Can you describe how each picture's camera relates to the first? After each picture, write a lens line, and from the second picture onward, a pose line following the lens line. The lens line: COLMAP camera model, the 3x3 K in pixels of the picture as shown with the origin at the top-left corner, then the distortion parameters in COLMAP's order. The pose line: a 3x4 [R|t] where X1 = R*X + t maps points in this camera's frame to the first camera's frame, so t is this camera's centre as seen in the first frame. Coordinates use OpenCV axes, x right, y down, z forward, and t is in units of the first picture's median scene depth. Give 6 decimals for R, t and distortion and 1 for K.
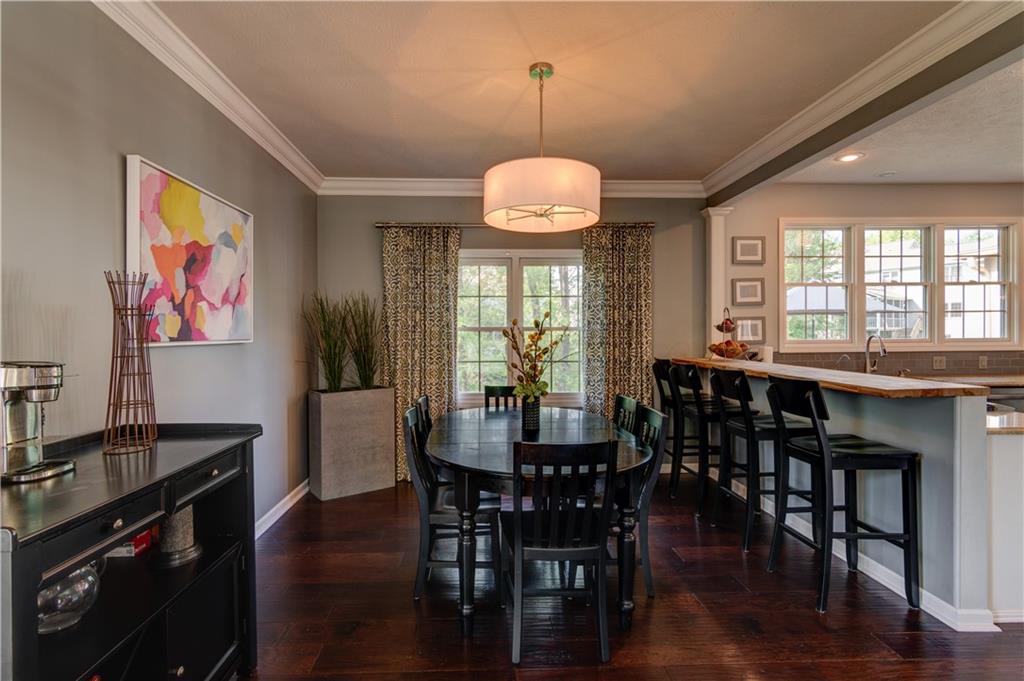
lens RADIAL K [[498.6, 0, 509.6], [0, 498.6, 337.8], [0, 0, 1]] dist [-0.001852, 0.002198]
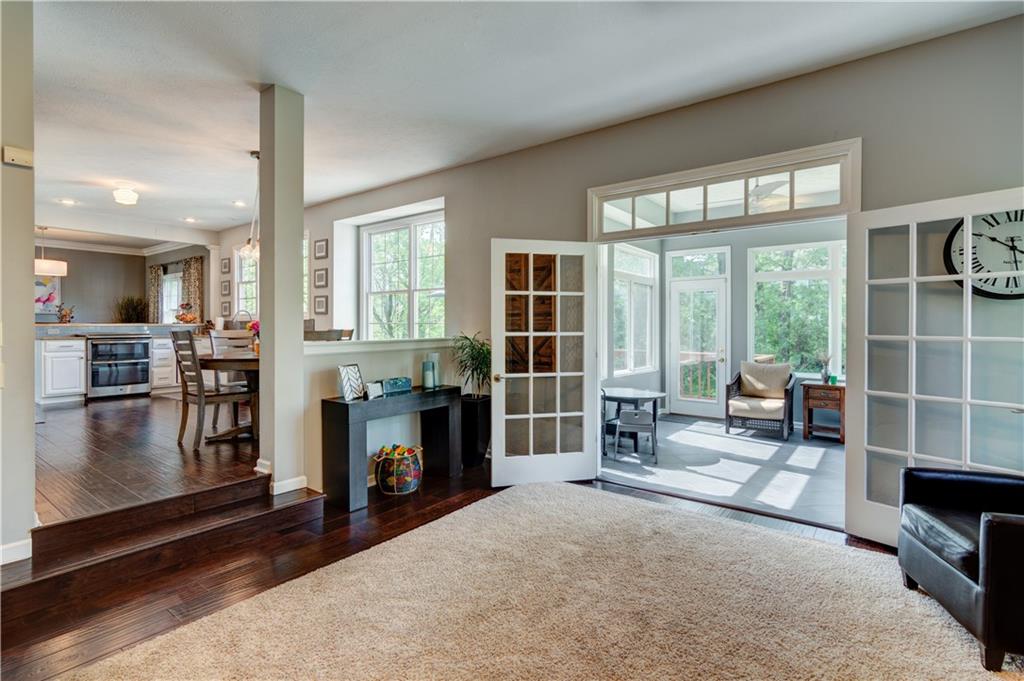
lens RADIAL K [[498.6, 0, 511.3], [0, 498.6, 330.6], [0, 0, 1]] dist [-0.001852, 0.002198]
pose [[0.771087, 0.012905, -0.636599, 4.235664], [-0.011126, 0.999915, 0.006793, 0.069998], [0.636632, 0.001845, 0.771165, 0.412926]]
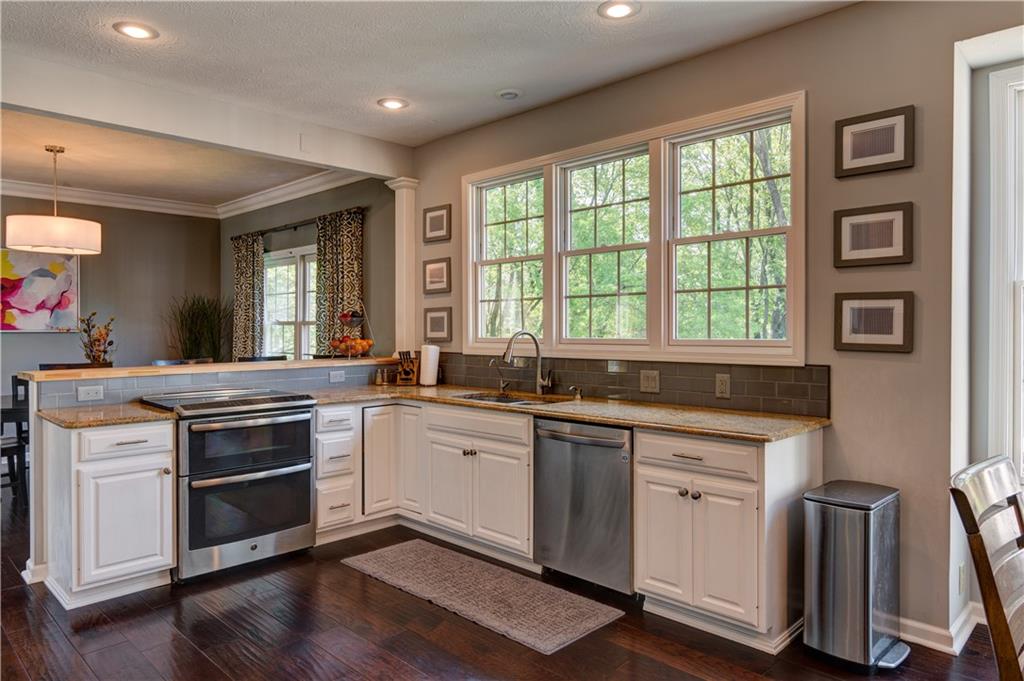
lens RADIAL K [[665.6, 0, 506.3], [0, 665.6, 337.4], [0, 0, 1]] dist [-0.018409, -0.000337]
pose [[0.683668, 0.015075, -0.729637, 2.263762], [-0.011576, 0.999885, 0.009812, -0.010900], [0.729701, 0.001739, 0.683764, 0.603136]]
